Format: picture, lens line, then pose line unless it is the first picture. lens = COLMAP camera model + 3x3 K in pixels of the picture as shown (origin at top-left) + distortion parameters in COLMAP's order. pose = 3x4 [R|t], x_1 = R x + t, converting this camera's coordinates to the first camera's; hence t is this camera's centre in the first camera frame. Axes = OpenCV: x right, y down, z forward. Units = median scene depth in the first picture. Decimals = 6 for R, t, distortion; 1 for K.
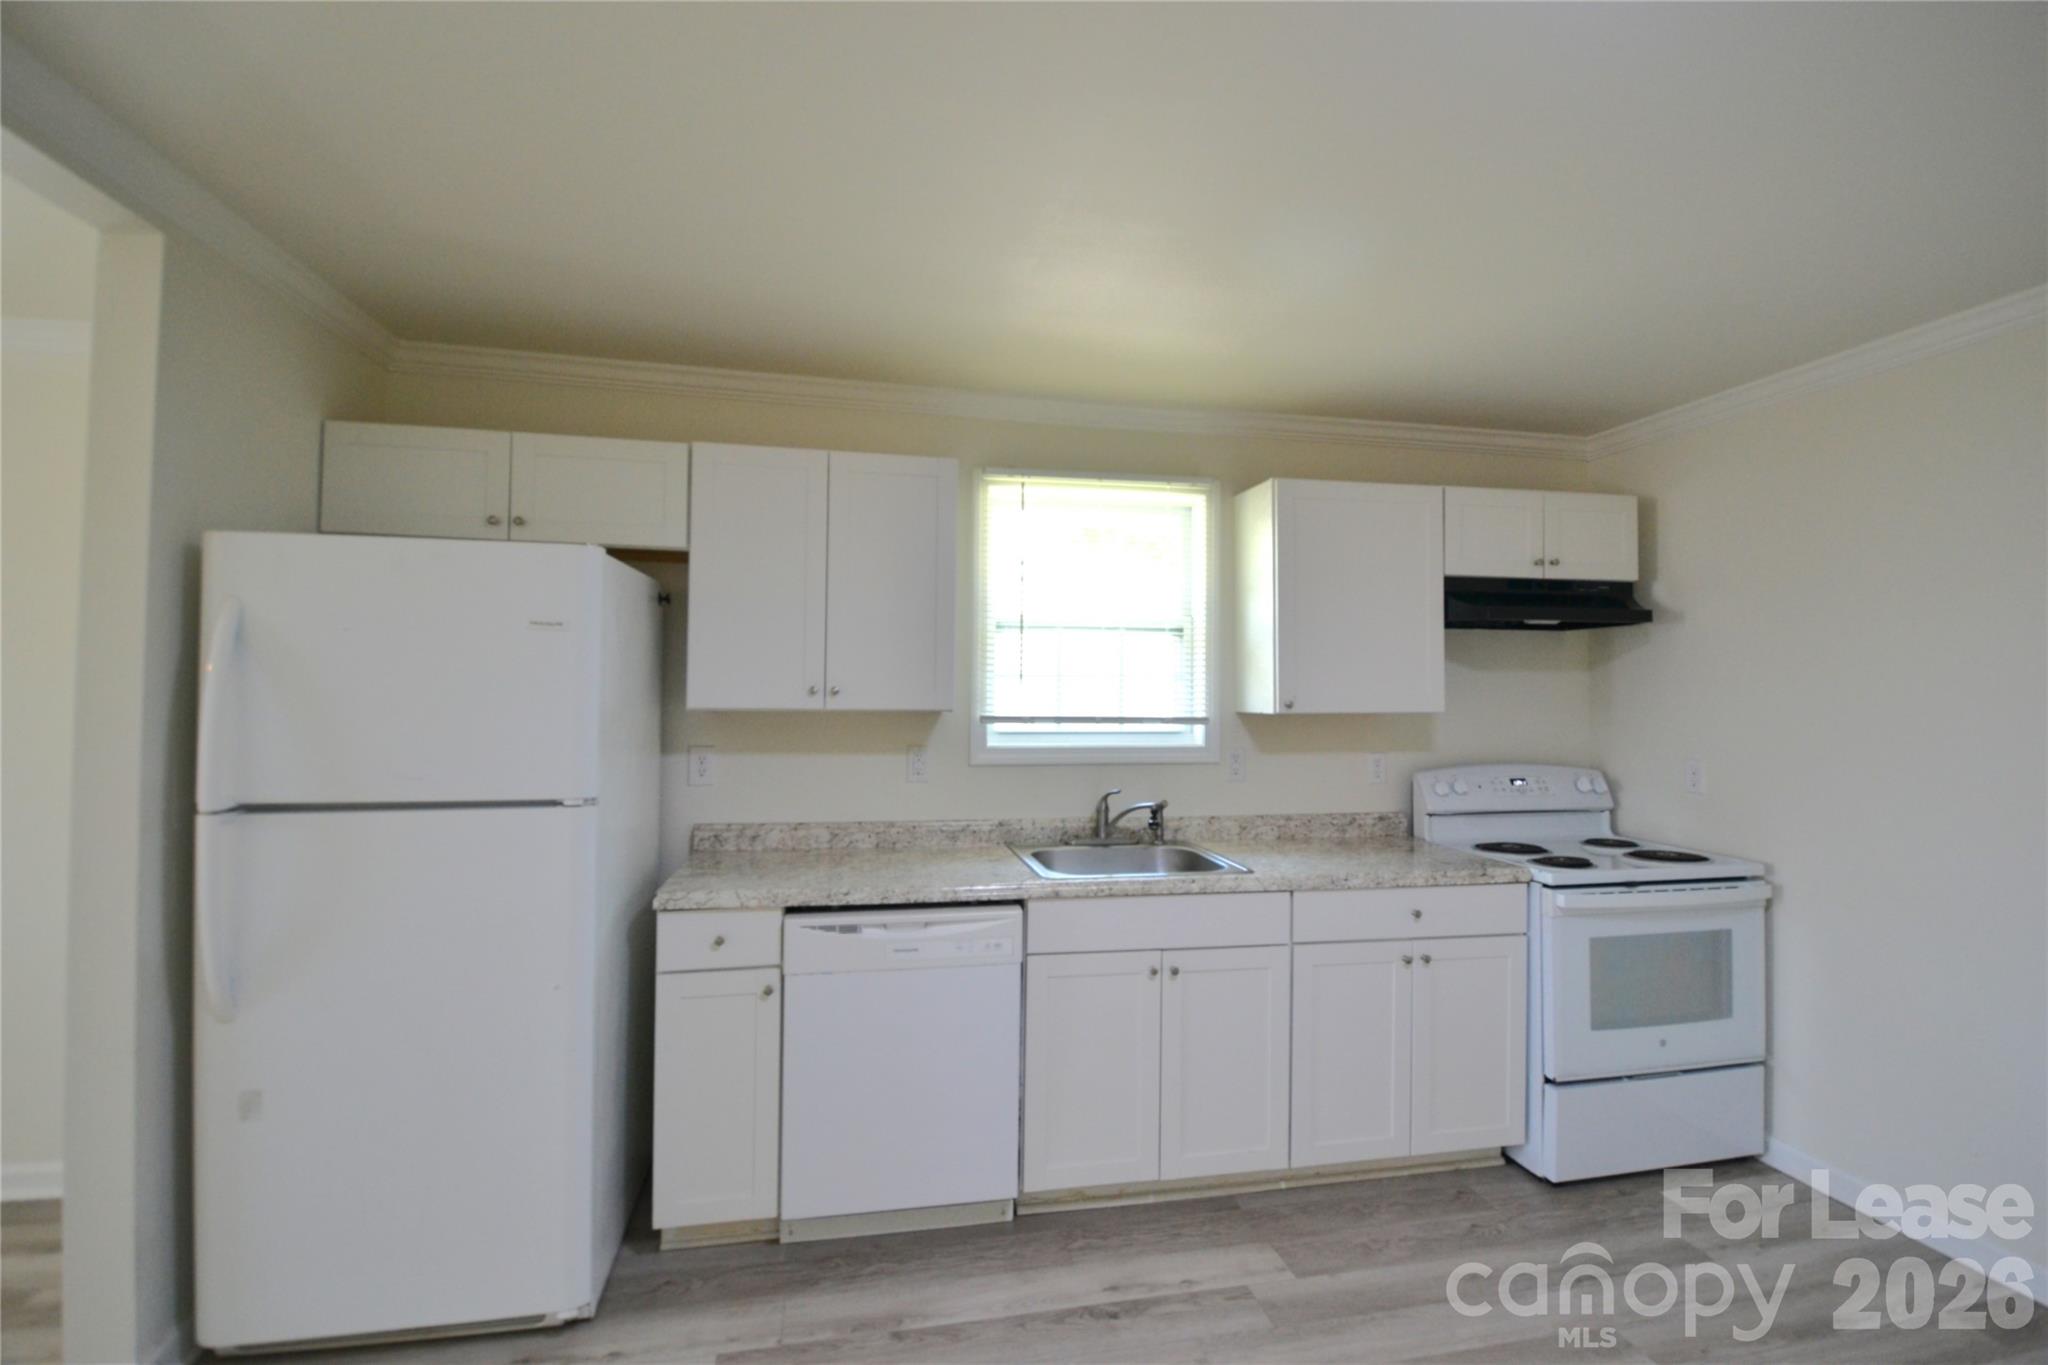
lens RADIAL K [[911.6, 0, 1027.6], [0, 911.6, 663.9], [0, 0, 1]] dist [0.024866, -0.030157]
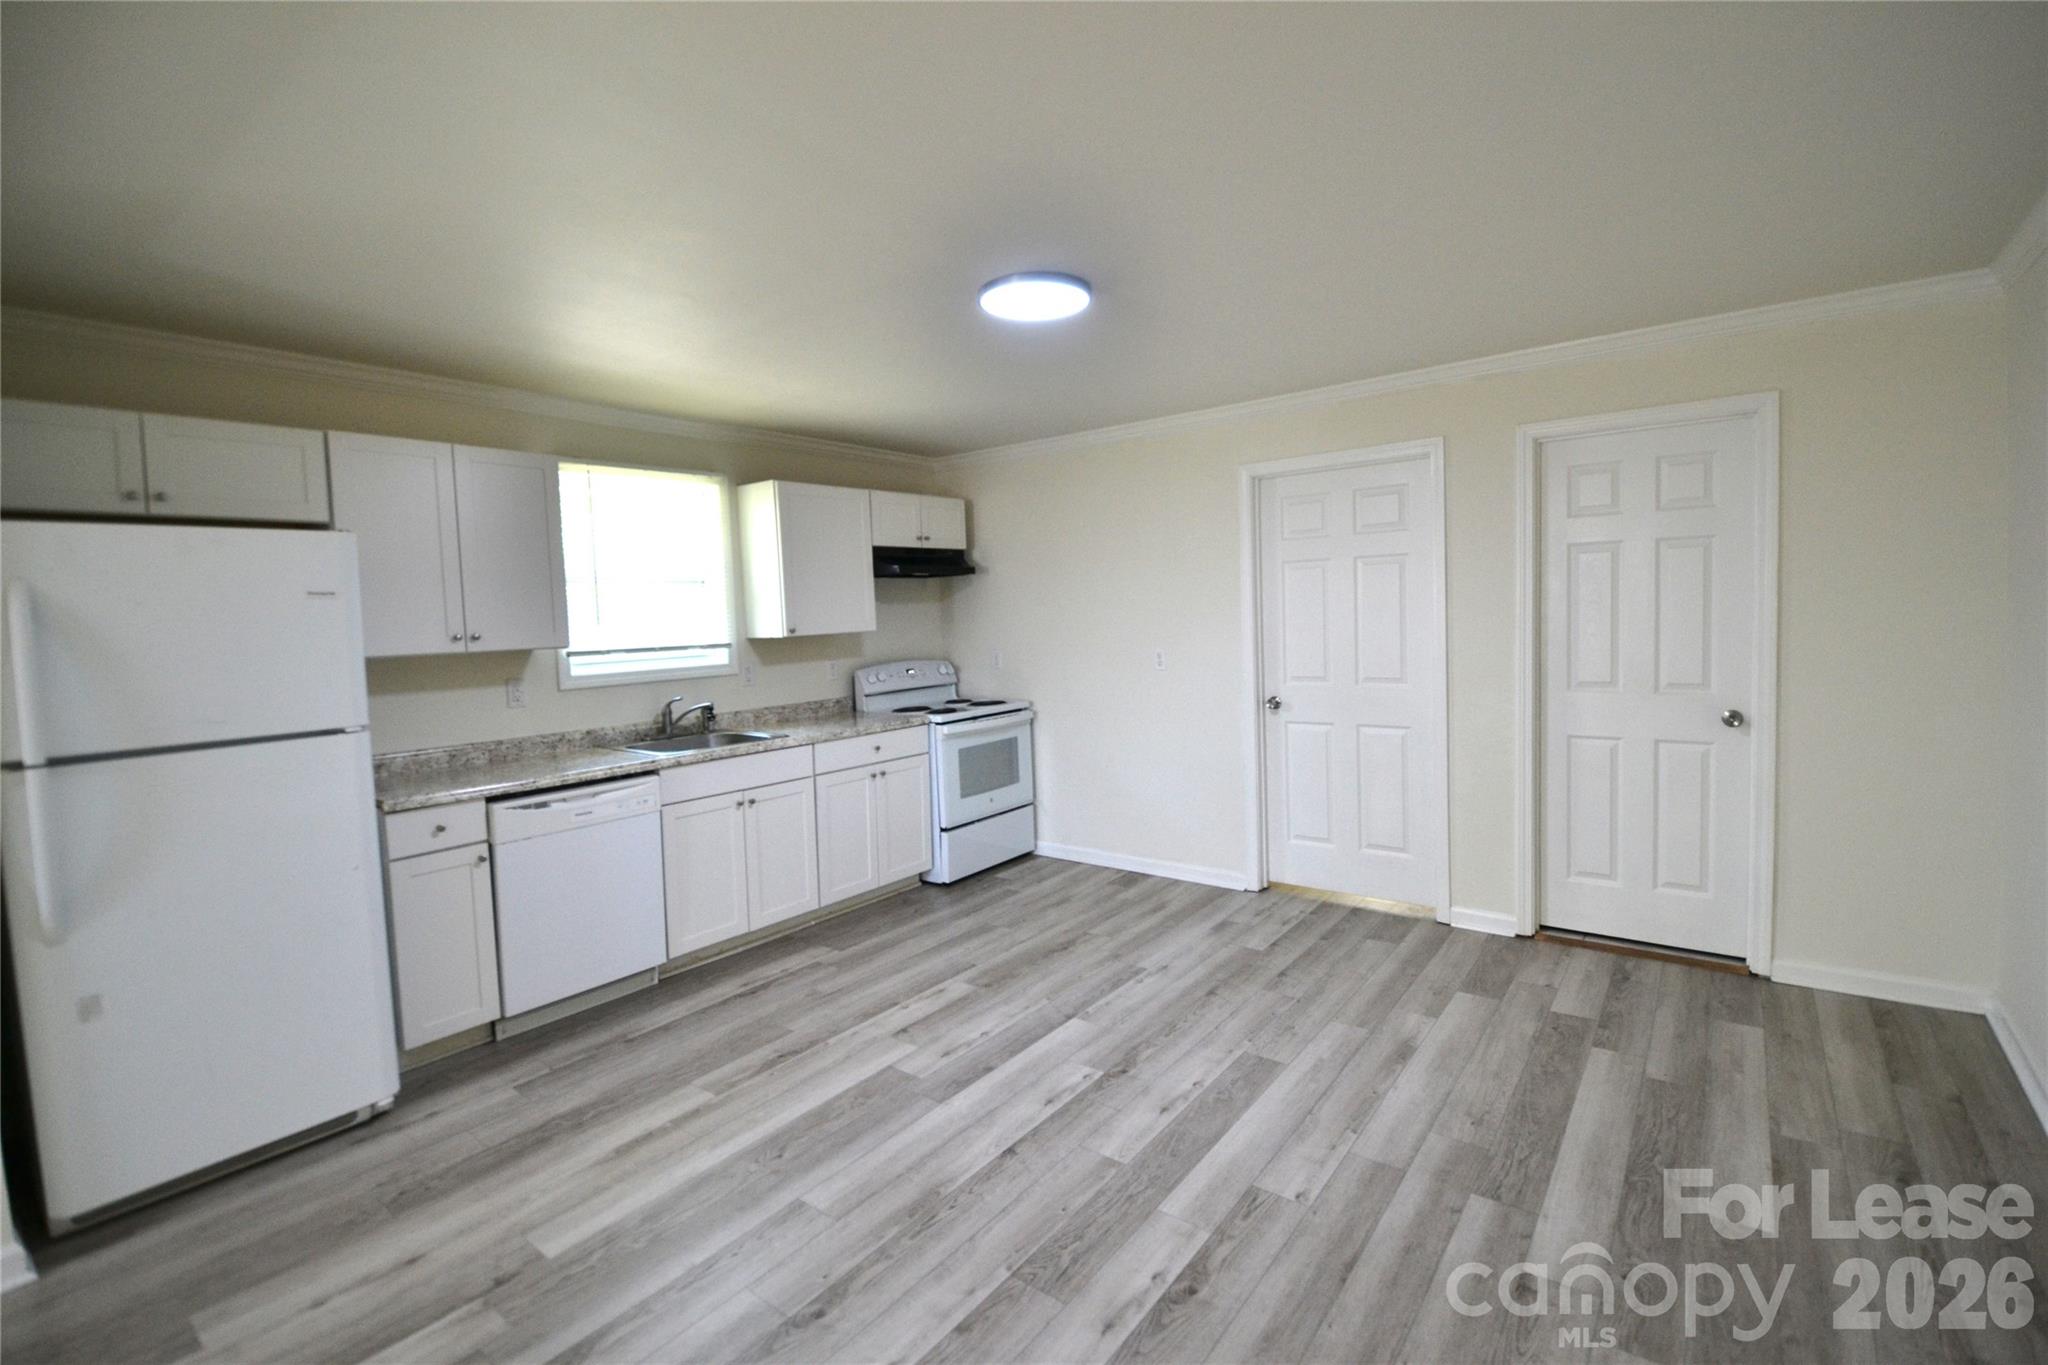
lens RADIAL K [[911.6, 0, 1027.6], [0, 911.6, 663.9], [0, 0, 1]] dist [0.024866, -0.030157]
pose [[0.757109, -0.074788, 0.648994, -0.443094], [0.026083, 0.996094, 0.084358, -0.020289], [-0.652768, -0.046940, 0.756102, -0.451444]]
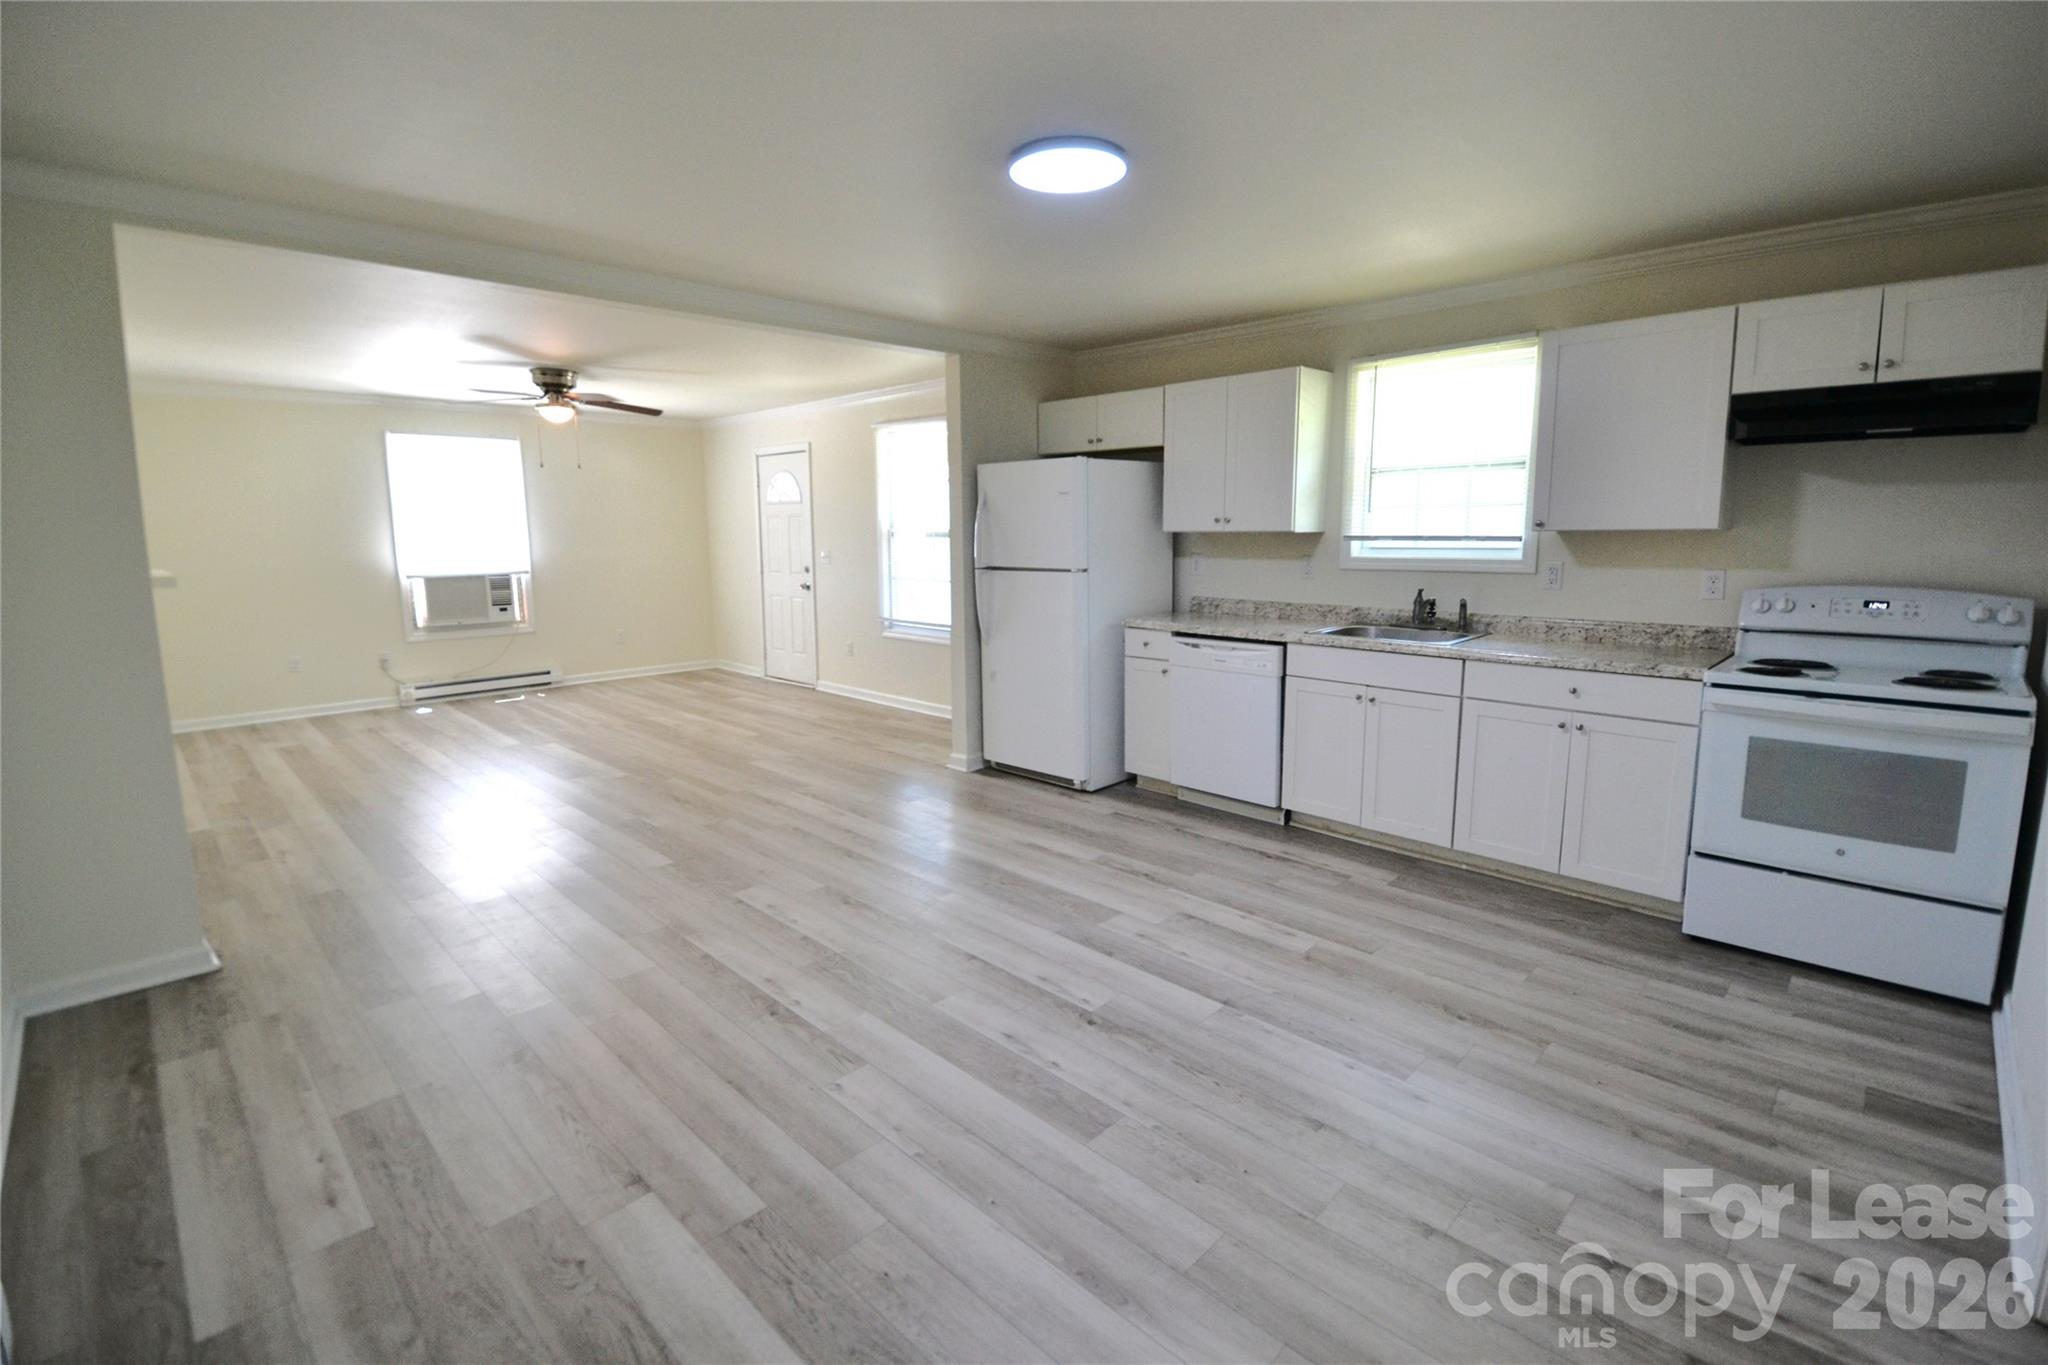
lens RADIAL K [[911.6, 0, 1027.6], [0, 911.6, 663.9], [0, 0, 1]] dist [0.024866, -0.030157]
pose [[0.555562, 0.109192, -0.824274, 1.001217], [0.035322, 0.987345, 0.154602, 0.016967], [0.830725, -0.115006, 0.544674, -0.283274]]
